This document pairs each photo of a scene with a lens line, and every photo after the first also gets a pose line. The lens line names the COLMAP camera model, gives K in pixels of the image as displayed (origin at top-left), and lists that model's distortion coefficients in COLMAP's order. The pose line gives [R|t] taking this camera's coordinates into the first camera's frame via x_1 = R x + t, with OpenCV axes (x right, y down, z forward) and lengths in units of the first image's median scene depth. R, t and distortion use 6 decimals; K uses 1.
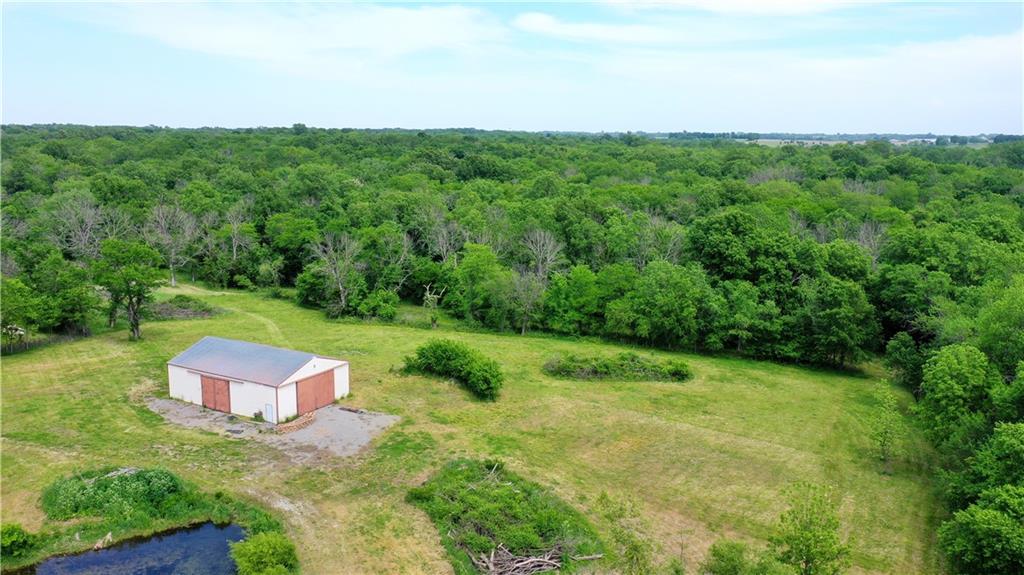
lens RADIAL K [[801.6, 0, 512.0], [0, 801.6, 287.5], [0, 0, 1]] dist [0.003471, 0.005260]
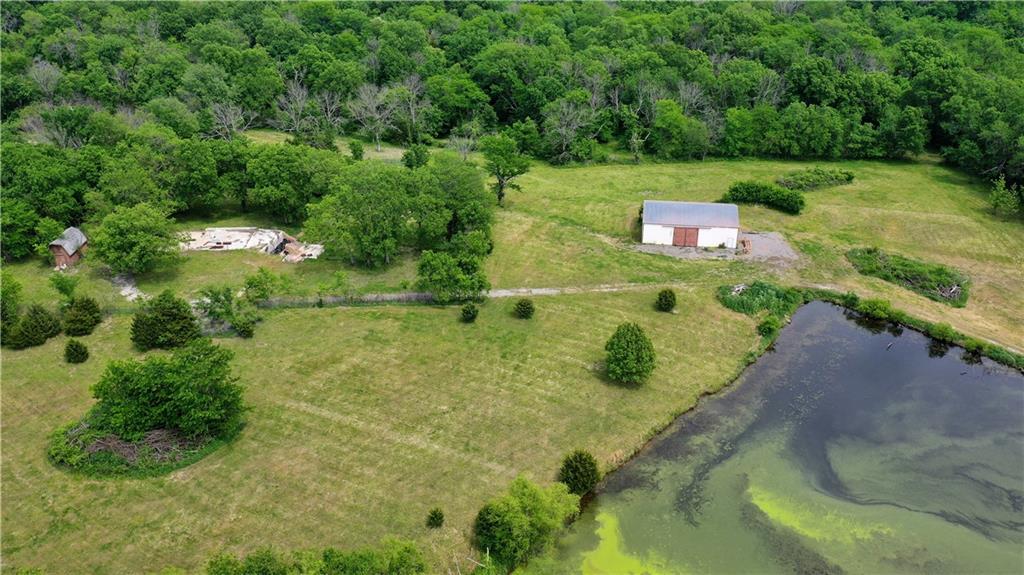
lens RADIAL K [[801.6, 0, 512.0], [0, 801.6, 287.5], [0, 0, 1]] dist [0.003471, 0.005260]
pose [[0.932000, -0.183463, 0.312596, -0.891399], [0.082737, 0.947351, 0.309323, -0.223298], [-0.352888, -0.262426, 0.898110, -0.280762]]
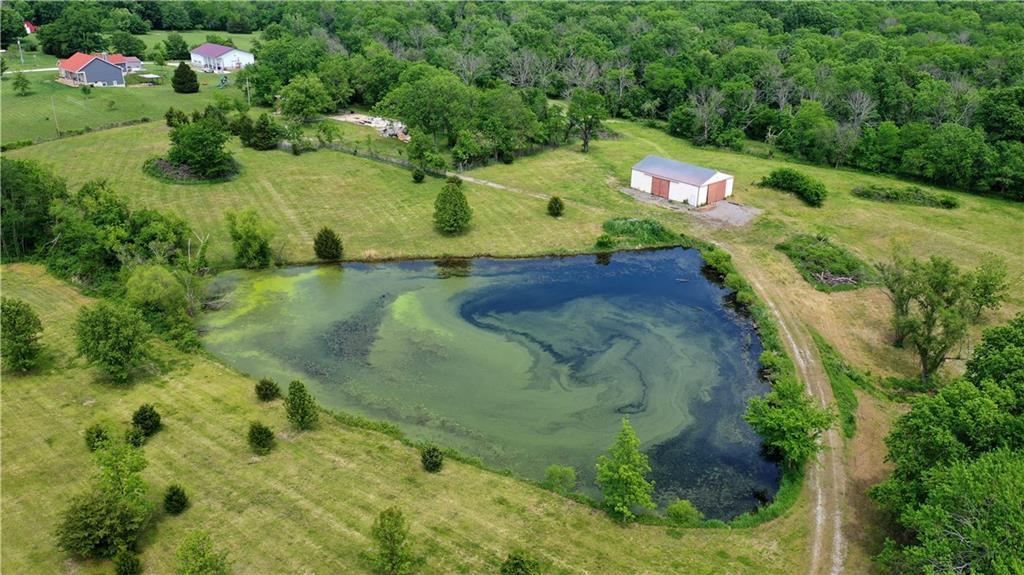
lens RADIAL K [[801.6, 0, 512.0], [0, 801.6, 287.5], [0, 0, 1]] dist [0.003471, 0.005260]
pose [[0.942485, 0.130482, -0.307728, -0.069266], [-0.058342, 0.970743, 0.232927, -0.037184], [0.329118, -0.201576, 0.922523, -0.602605]]
